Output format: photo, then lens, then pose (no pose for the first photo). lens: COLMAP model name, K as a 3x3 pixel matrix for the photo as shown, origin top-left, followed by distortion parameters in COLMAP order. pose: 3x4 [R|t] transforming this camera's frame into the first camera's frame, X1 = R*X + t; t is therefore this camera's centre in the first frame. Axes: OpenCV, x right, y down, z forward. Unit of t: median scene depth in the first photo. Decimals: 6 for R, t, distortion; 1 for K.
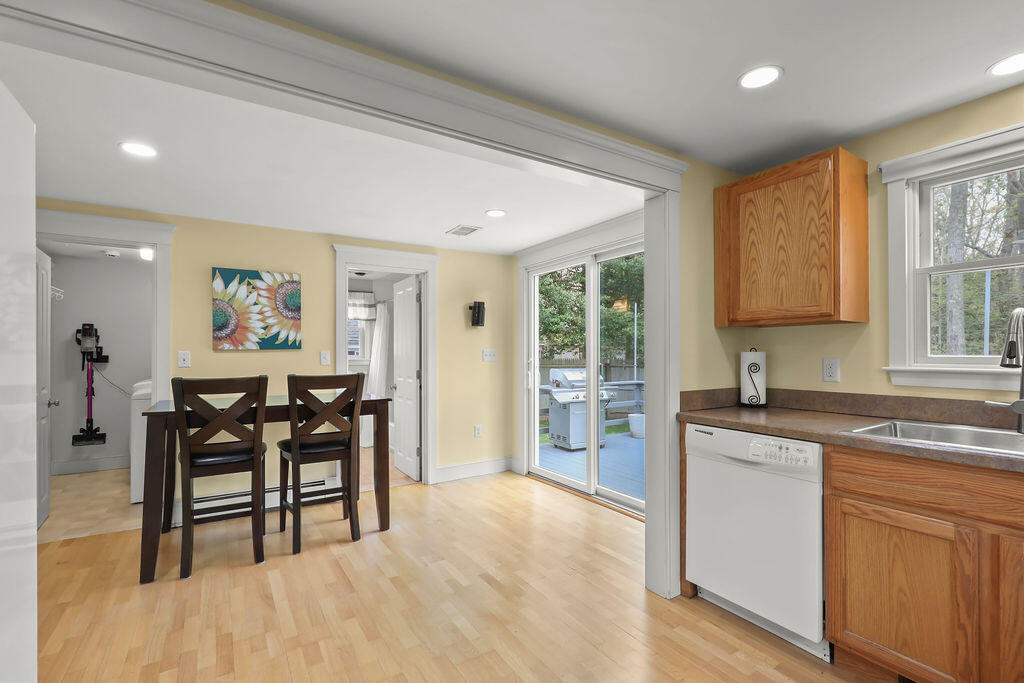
lens RADIAL K [[462.9, 0, 519.1], [0, 462.9, 348.9], [0, 0, 1]] dist [0.000336, 0.000117]
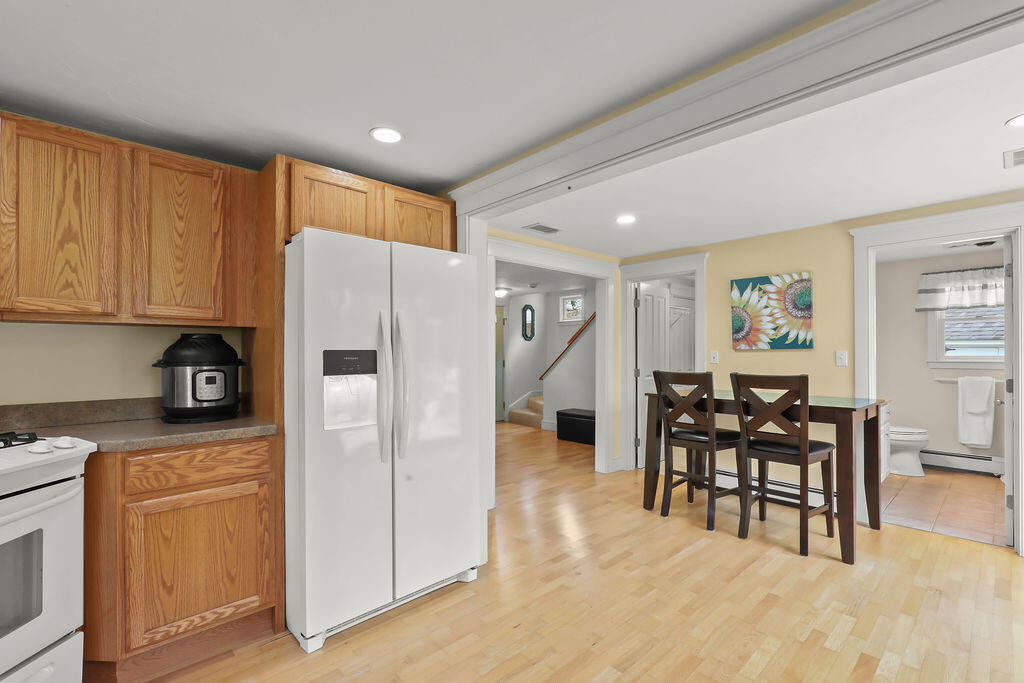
lens RADIAL K [[462.9, 0, 514.4], [0, 462.9, 350.1], [0, 0, 1]] dist [0.000336, 0.000117]
pose [[0.177232, -0.001903, -0.984167, 0.393277], [0.009794, 0.999952, -0.000170, -0.002217], [0.984120, -0.009609, 0.177242, 0.231068]]
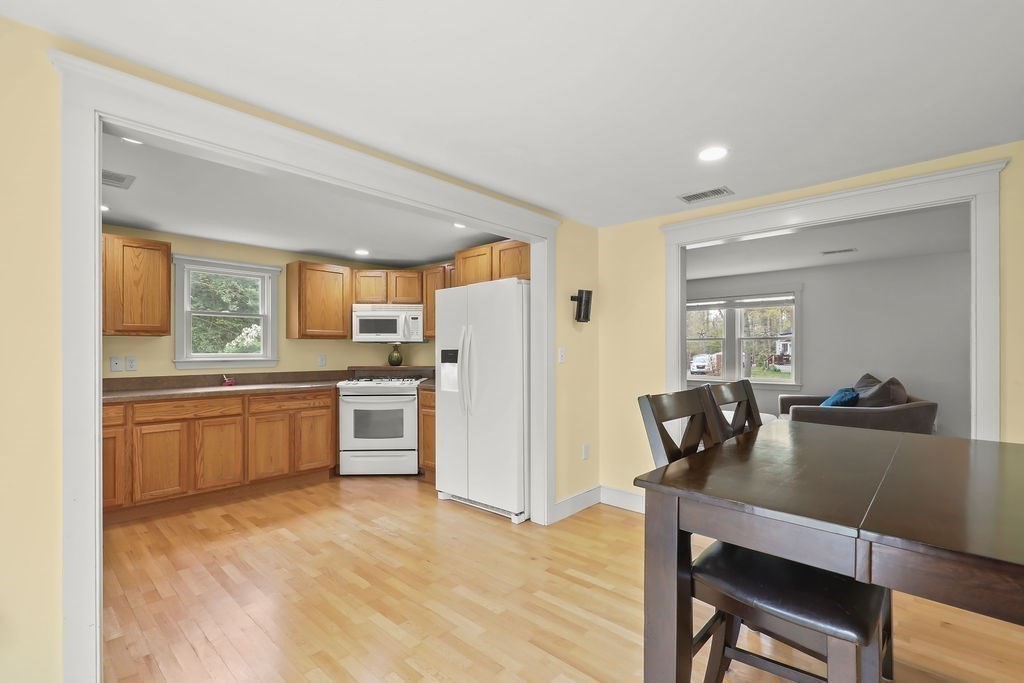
lens RADIAL K [[462.9, 0, 515.0], [0, 462.9, 345.9], [0, 0, 1]] dist [0.000336, 0.000117]
pose [[-0.968027, 0.003974, -0.250813, -0.083359], [0.008828, 0.999795, -0.018231, 0.008029], [0.250689, -0.019862, -0.967864, 1.207946]]
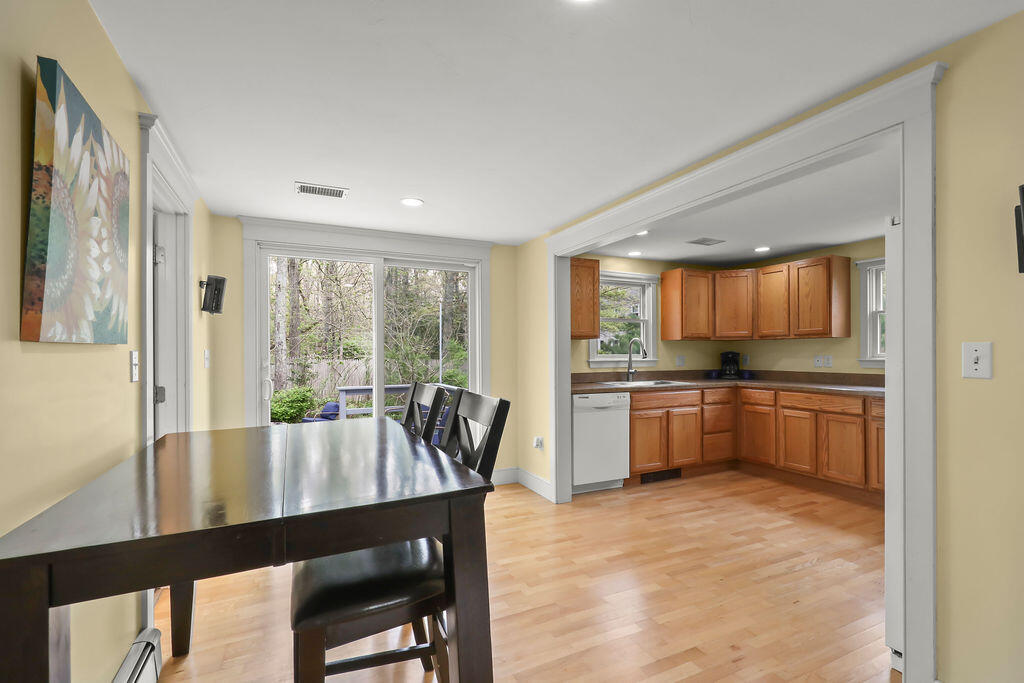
lens RADIAL K [[462.9, 0, 513.3], [0, 462.9, 348.2], [0, 0, 1]] dist [0.000336, 0.000117]
pose [[0.123890, 0.012868, 0.992212, -0.882833], [-0.006214, 0.999906, -0.012192, 0.007165], [-0.992276, -0.004655, 0.123959, 0.649233]]
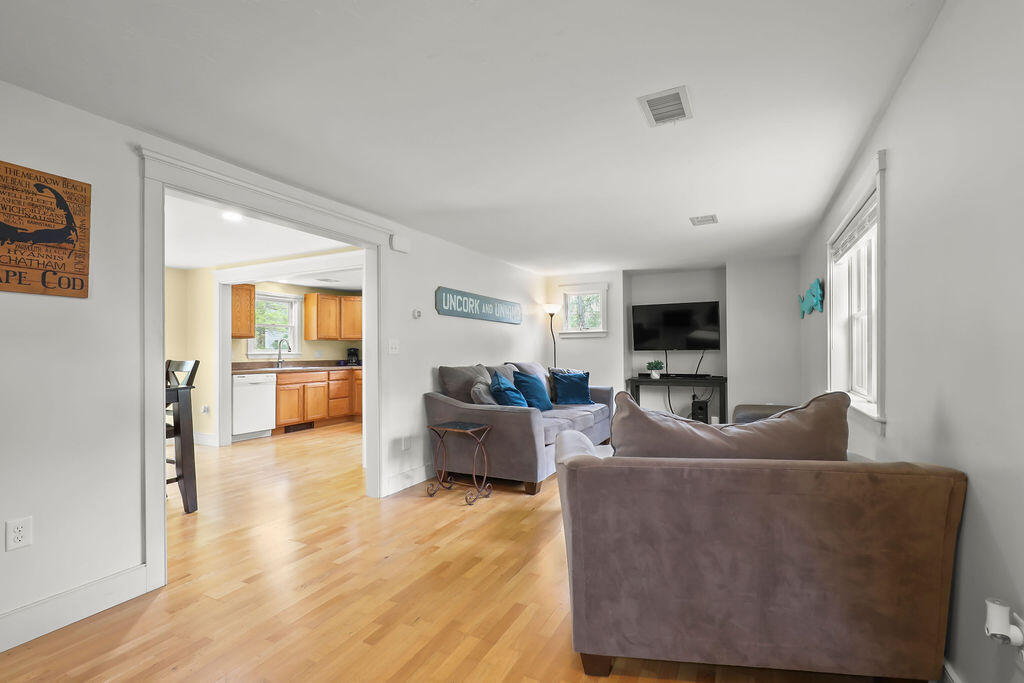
lens RADIAL K [[462.9, 0, 514.8], [0, 462.9, 347.2], [0, 0, 1]] dist [0.000336, 0.000117]
pose [[-0.508171, 0.014234, 0.861139, -1.729395], [-0.001495, 0.999847, -0.017409, 0.030692], [-0.861255, -0.010134, -0.508072, 0.618347]]
